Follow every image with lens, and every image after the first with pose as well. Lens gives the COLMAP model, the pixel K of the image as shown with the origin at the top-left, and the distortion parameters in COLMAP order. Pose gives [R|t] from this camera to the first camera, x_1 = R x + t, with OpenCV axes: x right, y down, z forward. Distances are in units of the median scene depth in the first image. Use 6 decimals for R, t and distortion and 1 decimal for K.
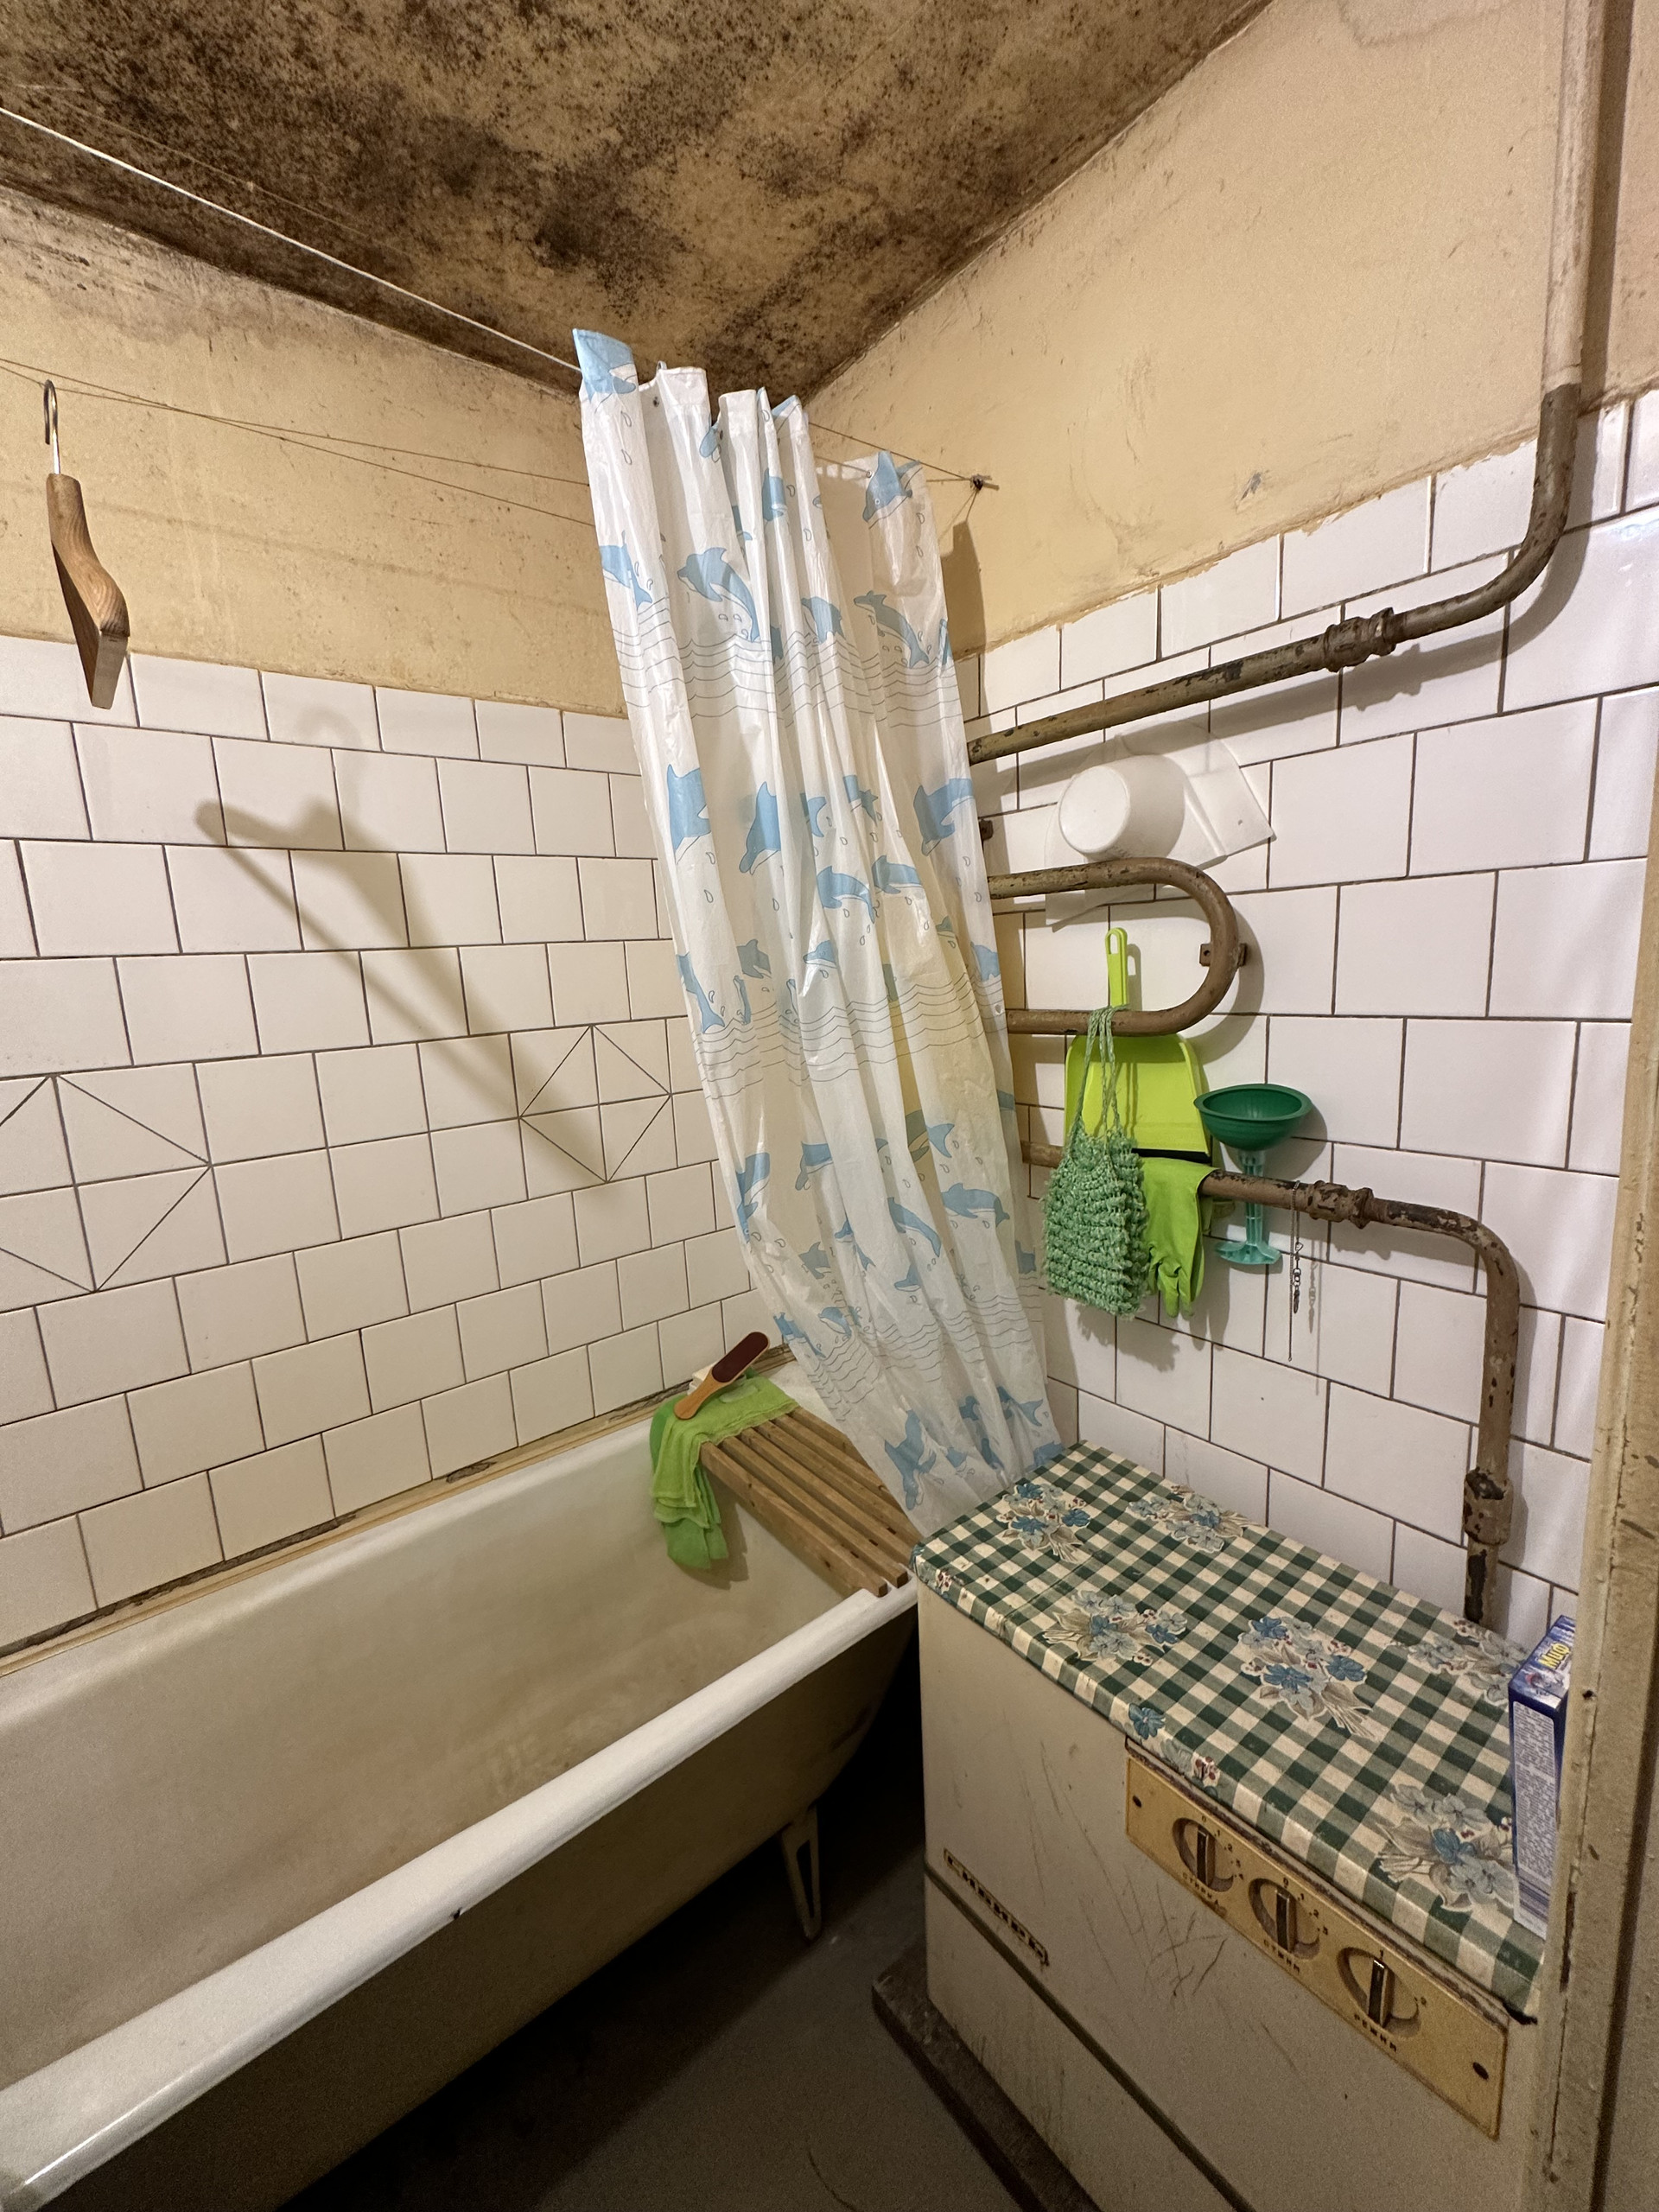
lens RADIAL K [[888.8, 0, 831.6], [0, 888.8, 1099.1], [0, 0, 1]] dist [-0.002681, 0.000712]
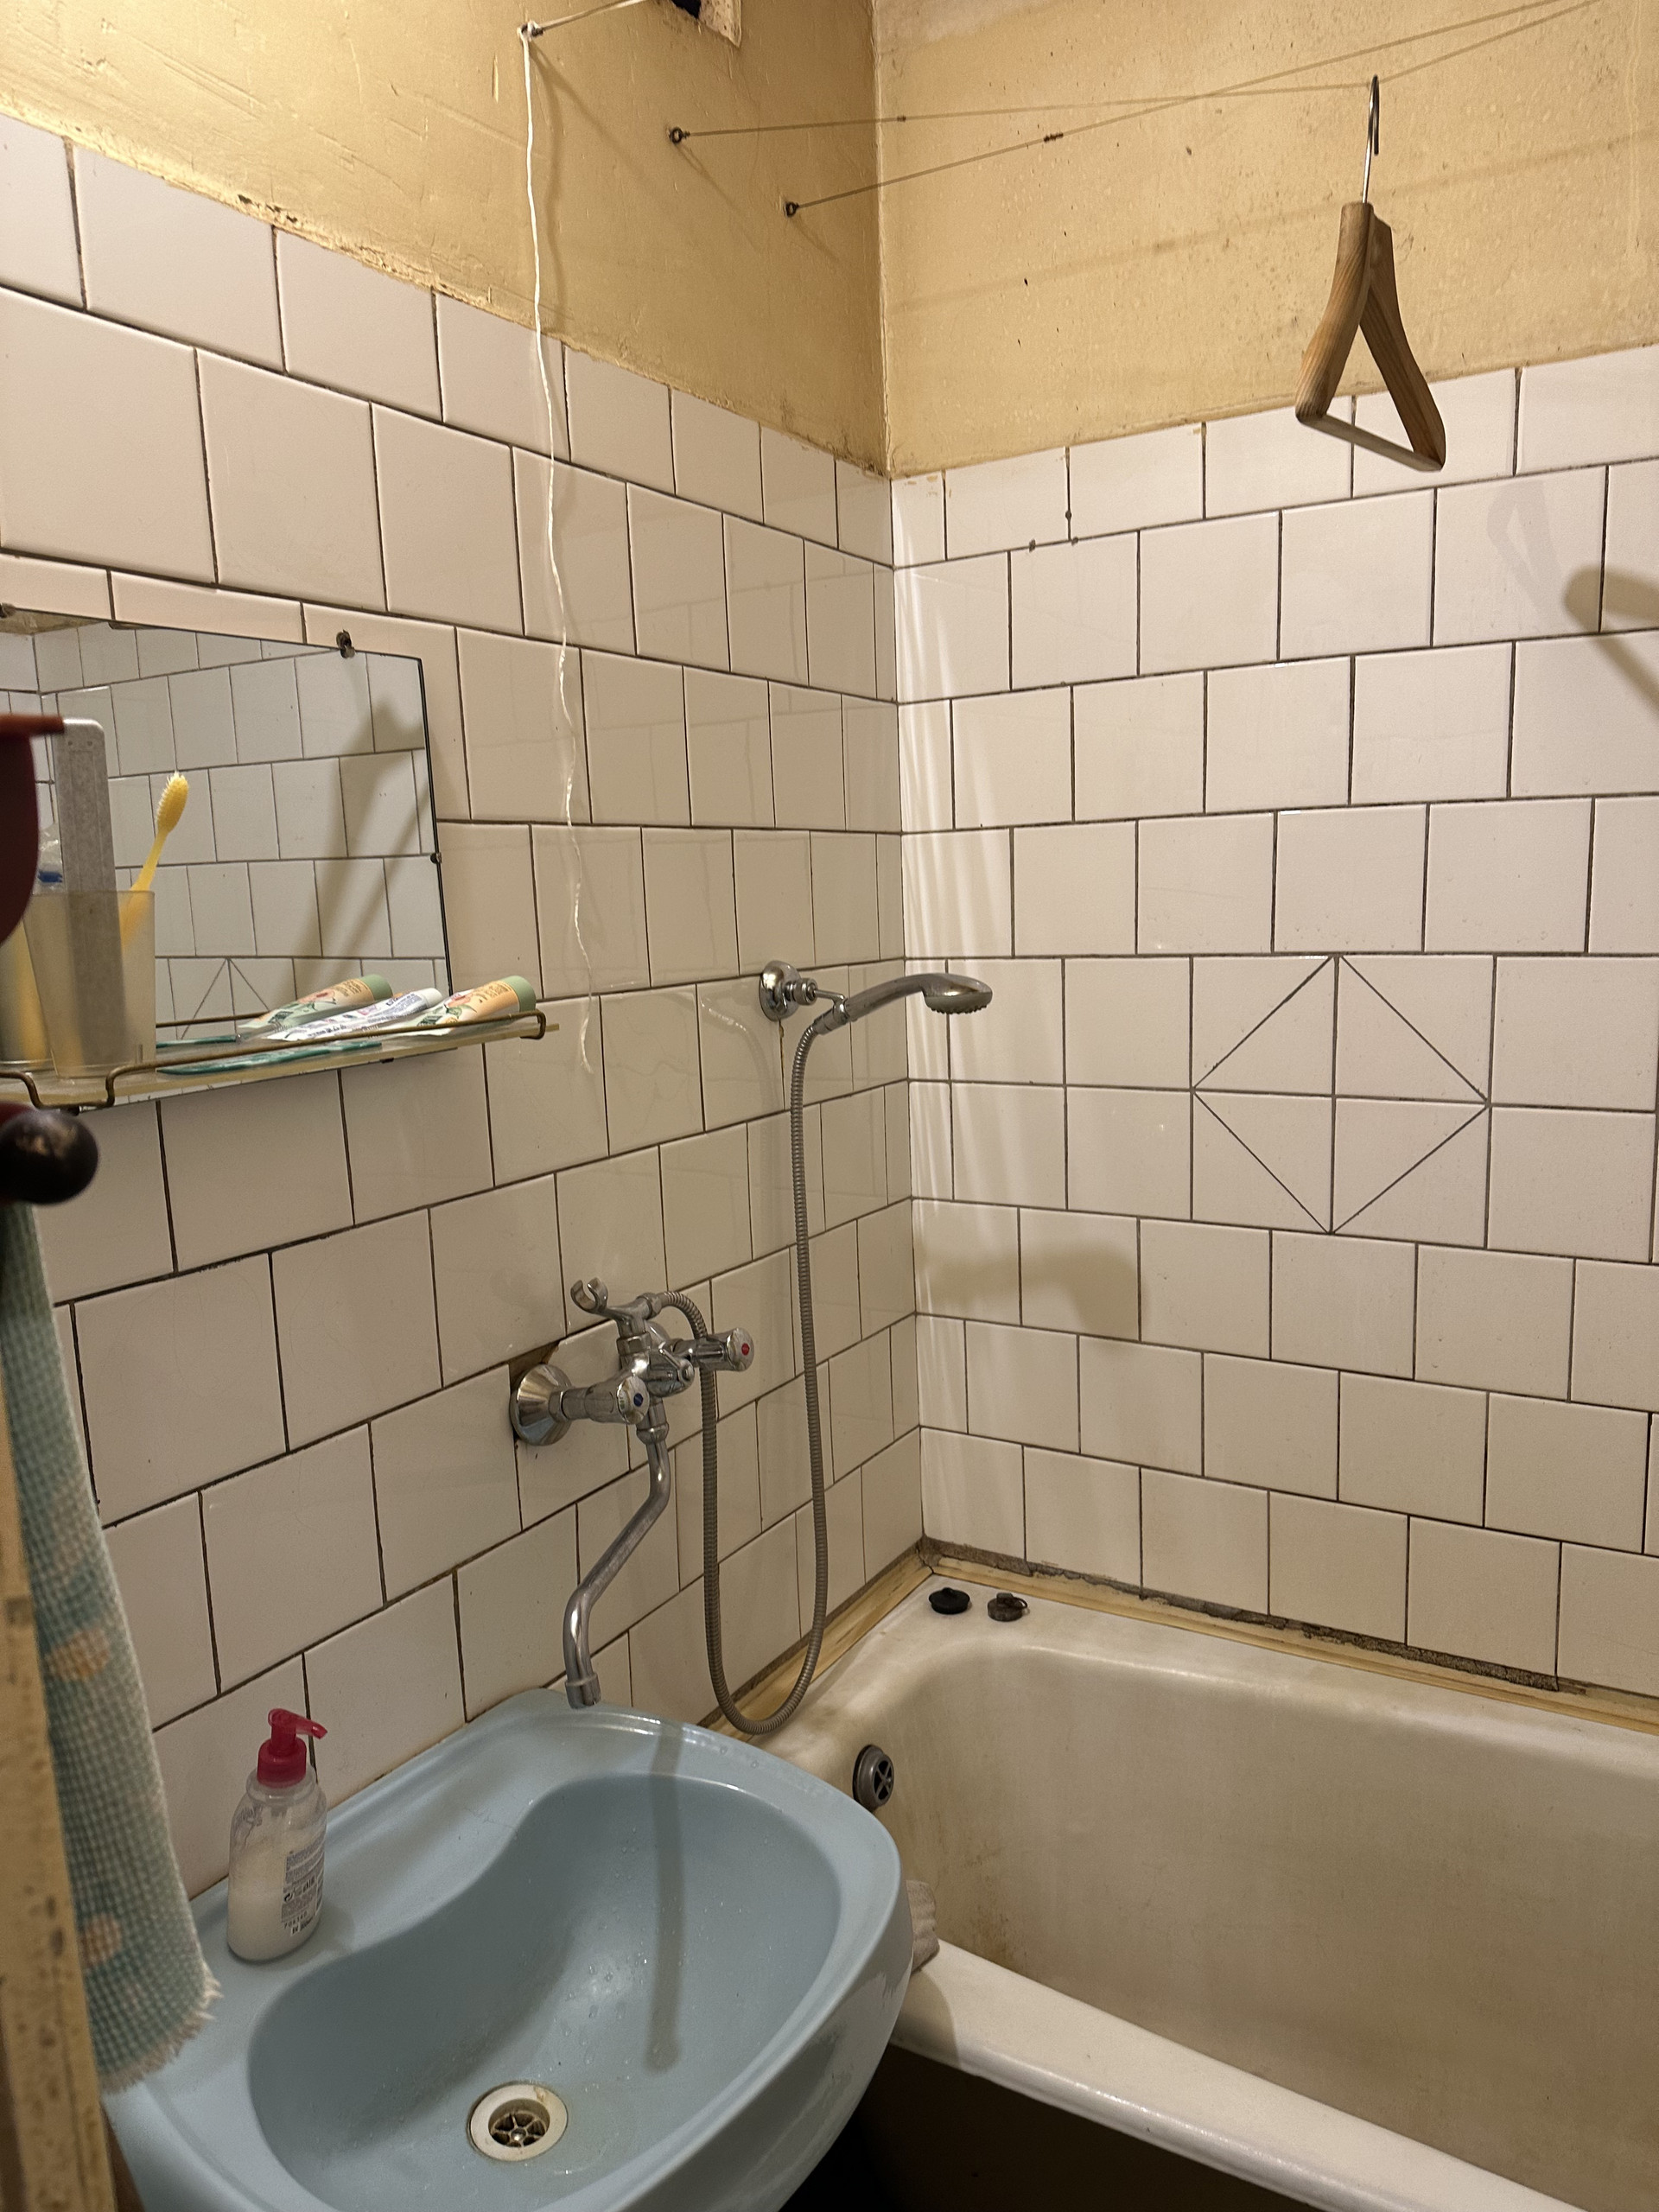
lens RADIAL K [[1562.8, 0, 840.7], [0, 1562.8, 1112.8], [0, 0, 1]] dist [0.070426, -0.094766]
pose [[0.353365, 0.187837, -0.916434, 0.272719], [-0.133201, 0.979755, 0.149456, -0.038091], [0.925954, 0.069257, 0.371231, 0.070952]]
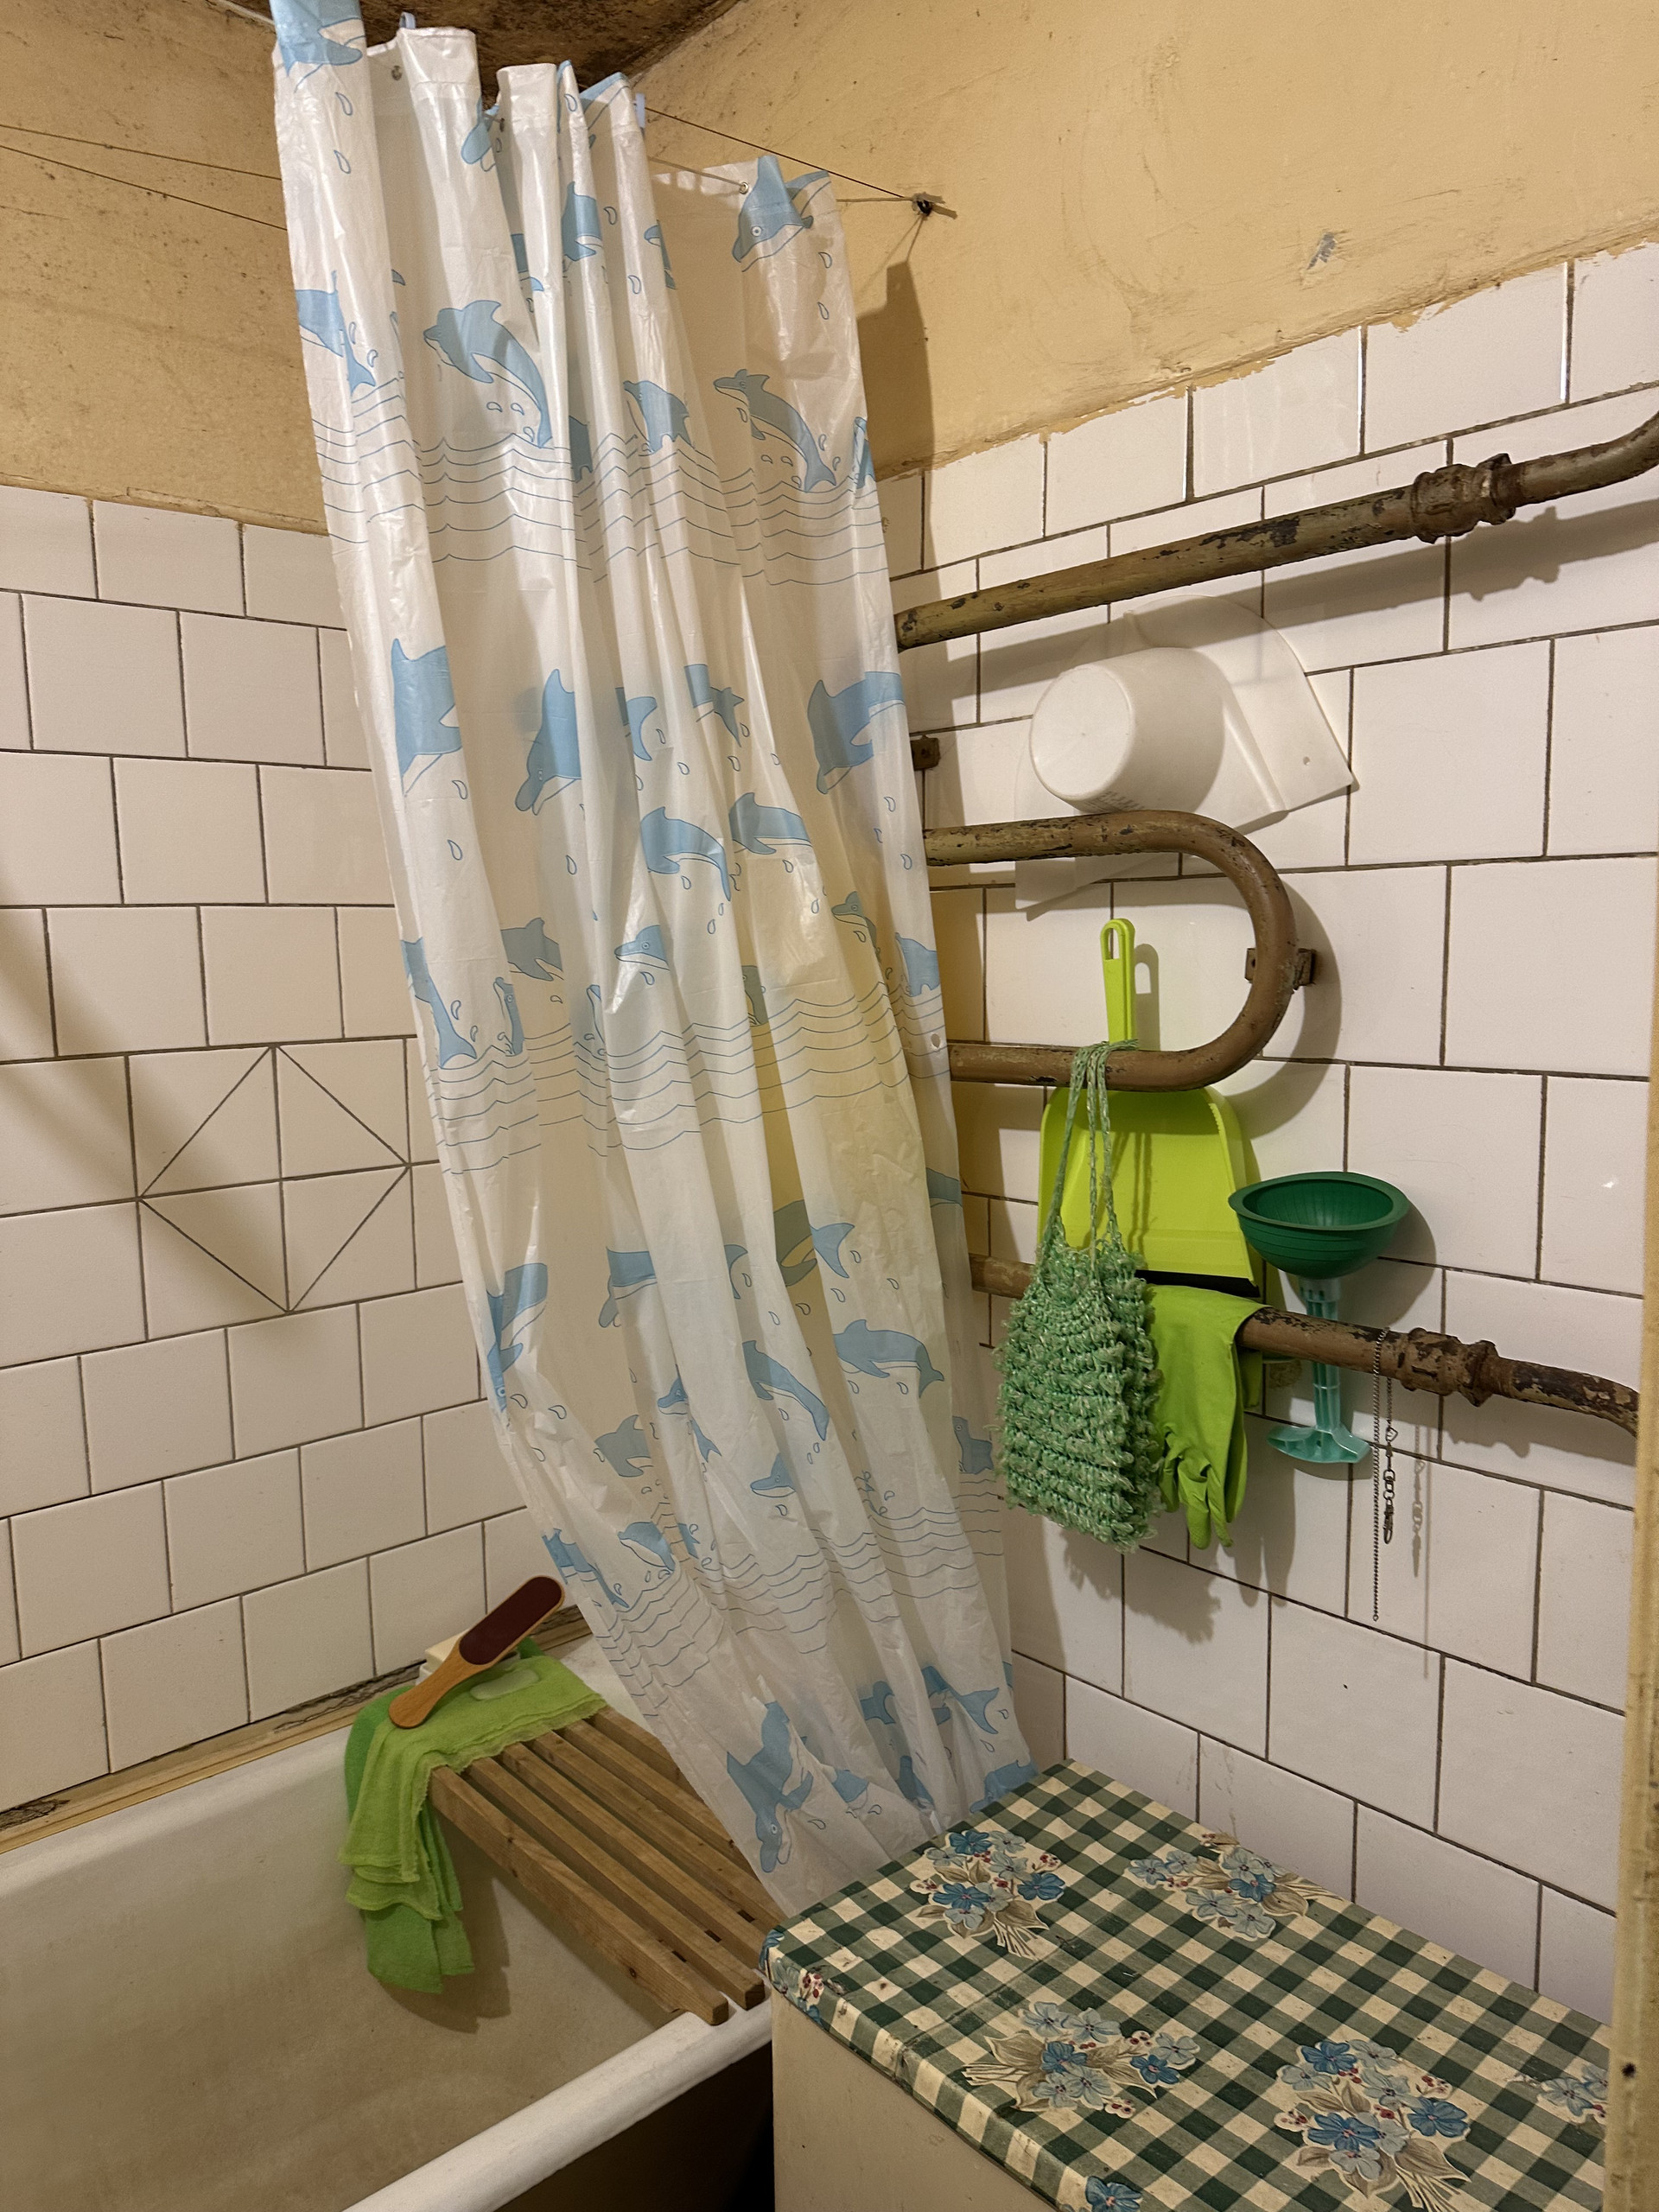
lens RADIAL K [[1562.8, 0, 819.4], [0, 1562.8, 1102.1], [0, 0, 1]] dist [0.070426, -0.094766]
pose [[0.998295, 0.026986, 0.051750, 0.056436], [-0.024297, 0.998357, -0.051898, 0.000168], [-0.053065, 0.050552, 0.997311, -0.091846]]
